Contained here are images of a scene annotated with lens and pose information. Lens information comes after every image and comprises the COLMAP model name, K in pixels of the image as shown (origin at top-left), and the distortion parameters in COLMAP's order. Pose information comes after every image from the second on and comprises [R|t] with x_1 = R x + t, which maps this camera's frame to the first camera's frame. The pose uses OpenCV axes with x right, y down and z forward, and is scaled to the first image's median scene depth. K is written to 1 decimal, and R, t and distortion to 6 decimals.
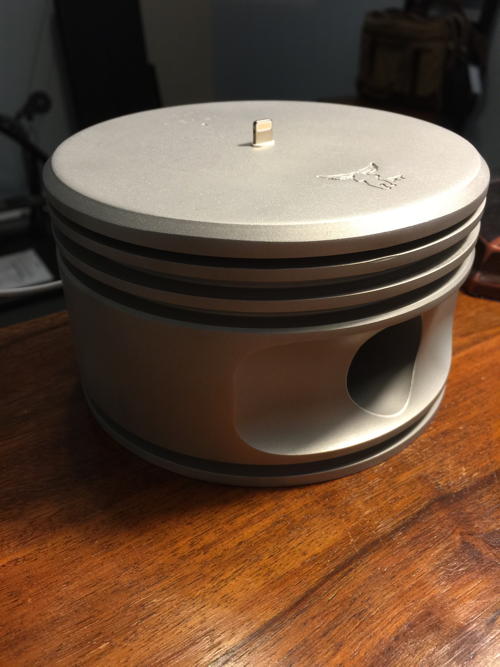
lens RADIAL K [[601.4, 0, 250.0], [0, 601.4, 333.5], [0, 0, 1]] dist [0.086288, -0.177997]
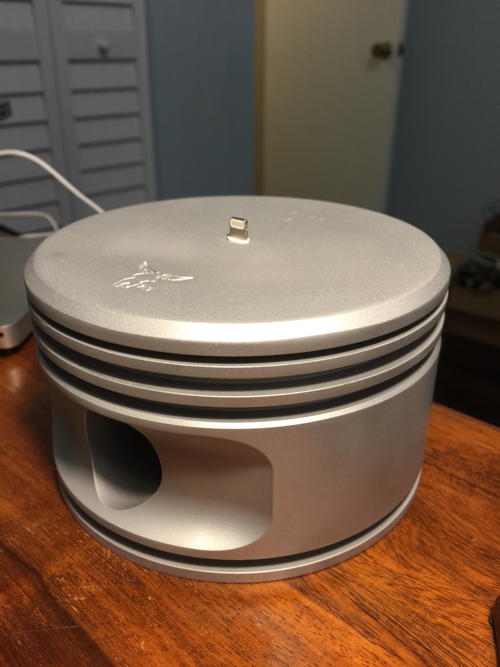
lens RADIAL K [[601.4, 0, 250.0], [0, 601.4, 333.5], [0, 0, 1]] dist [0.086288, -0.177997]
pose [[0.241463, 0.416968, -0.876261, 1.057957], [-0.514906, 0.820434, 0.248516, -0.476595], [0.822538, 0.391184, 0.412804, 0.654778]]
